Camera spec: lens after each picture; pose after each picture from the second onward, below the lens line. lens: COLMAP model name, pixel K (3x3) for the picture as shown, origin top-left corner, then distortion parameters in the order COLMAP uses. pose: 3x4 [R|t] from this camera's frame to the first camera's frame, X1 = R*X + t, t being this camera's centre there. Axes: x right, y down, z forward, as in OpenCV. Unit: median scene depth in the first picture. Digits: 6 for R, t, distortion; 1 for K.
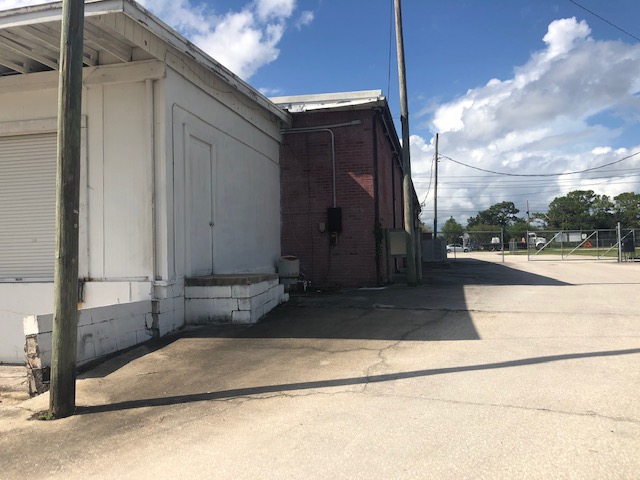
lens RADIAL K [[530.1, 0, 318.7], [0, 530.1, 233.0], [0, 0, 1]] dist [0.005119, 0.010986]
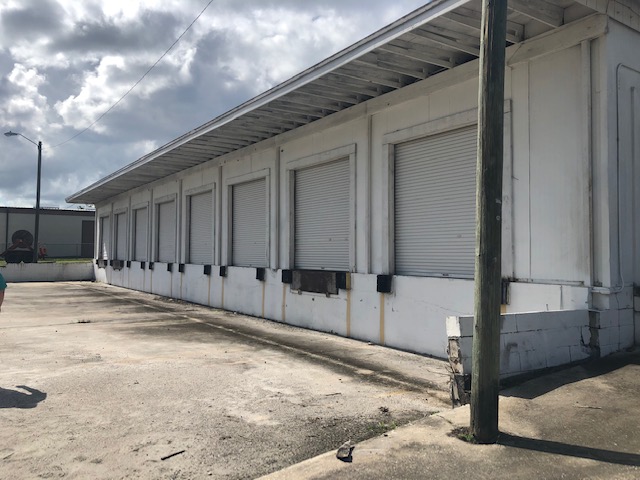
lens RADIAL K [[530.1, 0, 318.7], [0, 530.1, 233.0], [0, 0, 1]] dist [0.005119, 0.010986]
pose [[0.724467, 0.000321, -0.689309, -0.062745], [0.002685, 0.999991, 0.003288, 0.004919], [0.689304, -0.004233, 0.724460, 0.145723]]
